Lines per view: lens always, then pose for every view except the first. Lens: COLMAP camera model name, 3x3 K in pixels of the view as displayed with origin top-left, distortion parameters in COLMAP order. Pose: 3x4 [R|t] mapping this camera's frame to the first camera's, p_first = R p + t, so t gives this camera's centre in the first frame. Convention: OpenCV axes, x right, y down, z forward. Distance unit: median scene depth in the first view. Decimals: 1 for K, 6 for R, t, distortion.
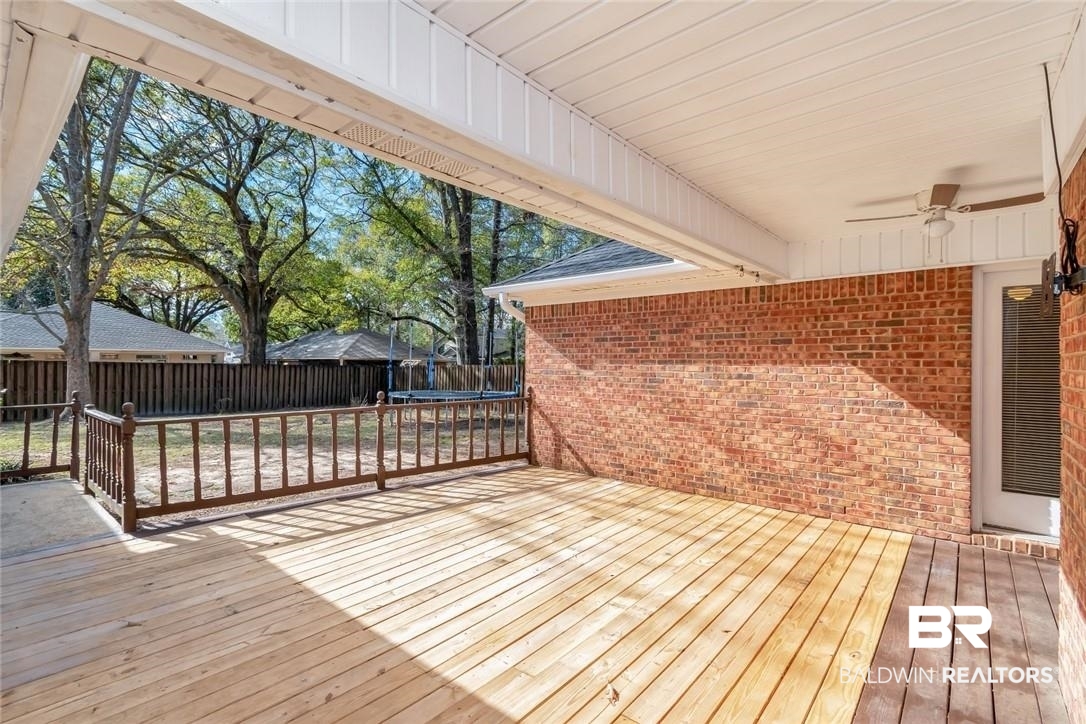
lens RADIAL K [[495.3, 0, 533.4], [0, 495.3, 361.5], [0, 0, 1]] dist [0.004990, -0.002165]
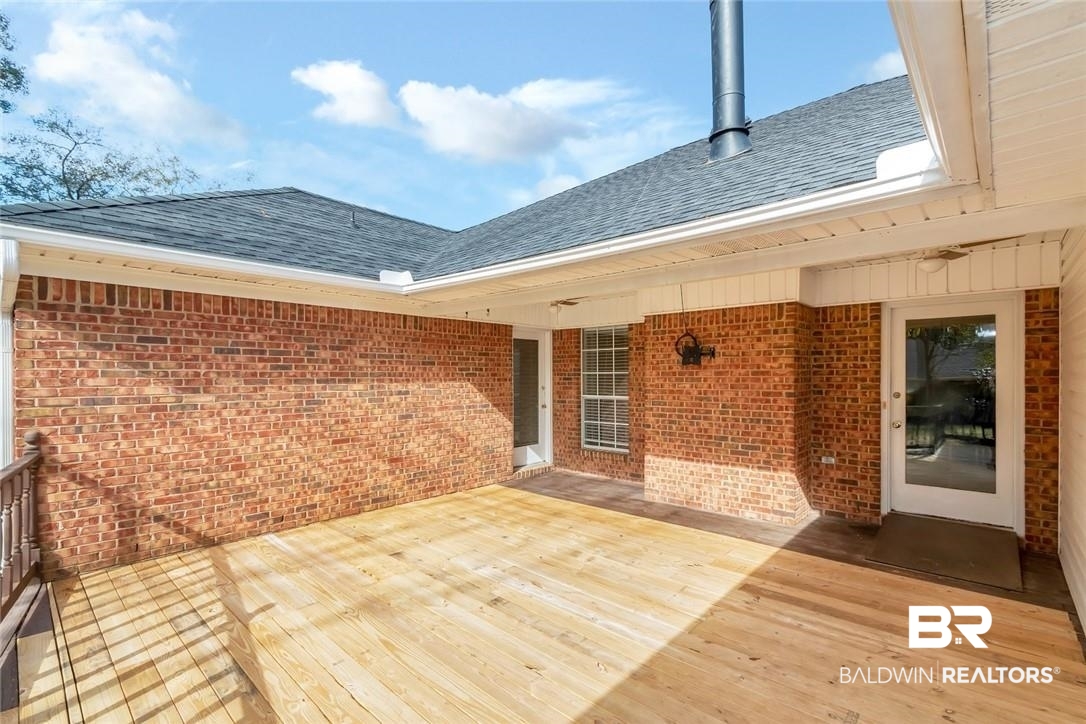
lens RADIAL K [[495.3, 0, 543.9], [0, 495.3, 376.8], [0, 0, 1]] dist [0.004990, -0.002165]
pose [[0.025988, -0.004086, 0.999654, -0.682713], [0.003824, 0.999985, 0.003988, -0.009331], [-0.999655, 0.003719, 0.026003, 0.625176]]
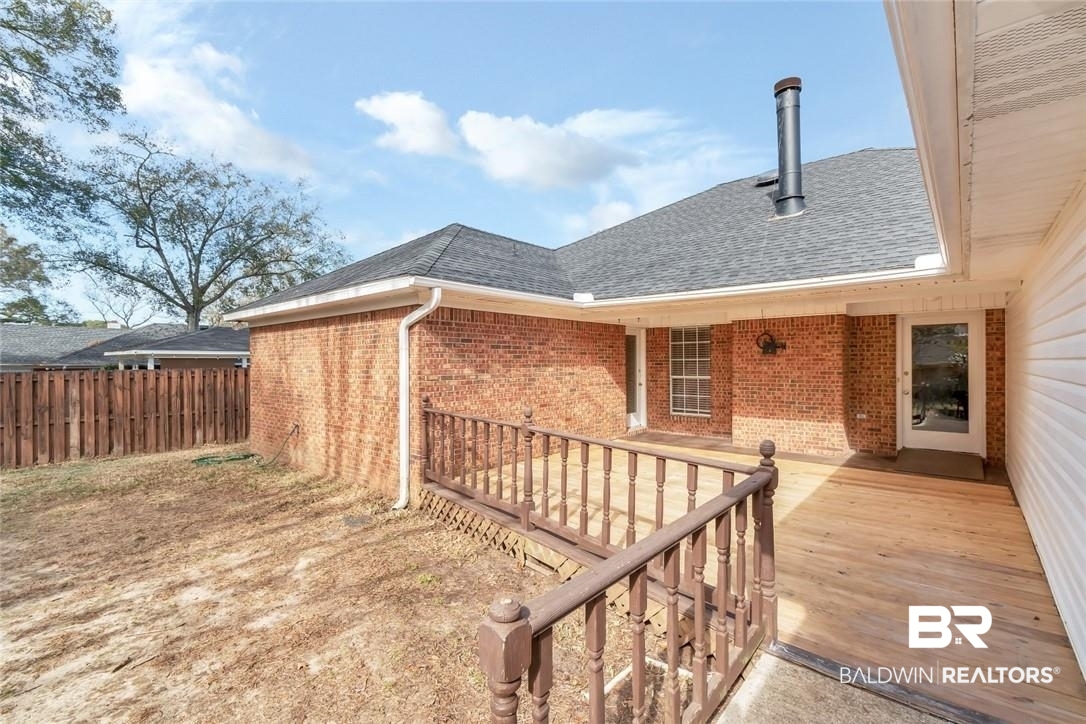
lens RADIAL K [[495.3, 0, 532.9], [0, 495.3, 360.9], [0, 0, 1]] dist [0.004990, -0.002165]
pose [[-0.000217, -0.000255, 1.000000, -1.202928], [0.007029, 0.999975, 0.000257, -0.013403], [-0.999975, 0.007029, -0.000215, 1.093423]]
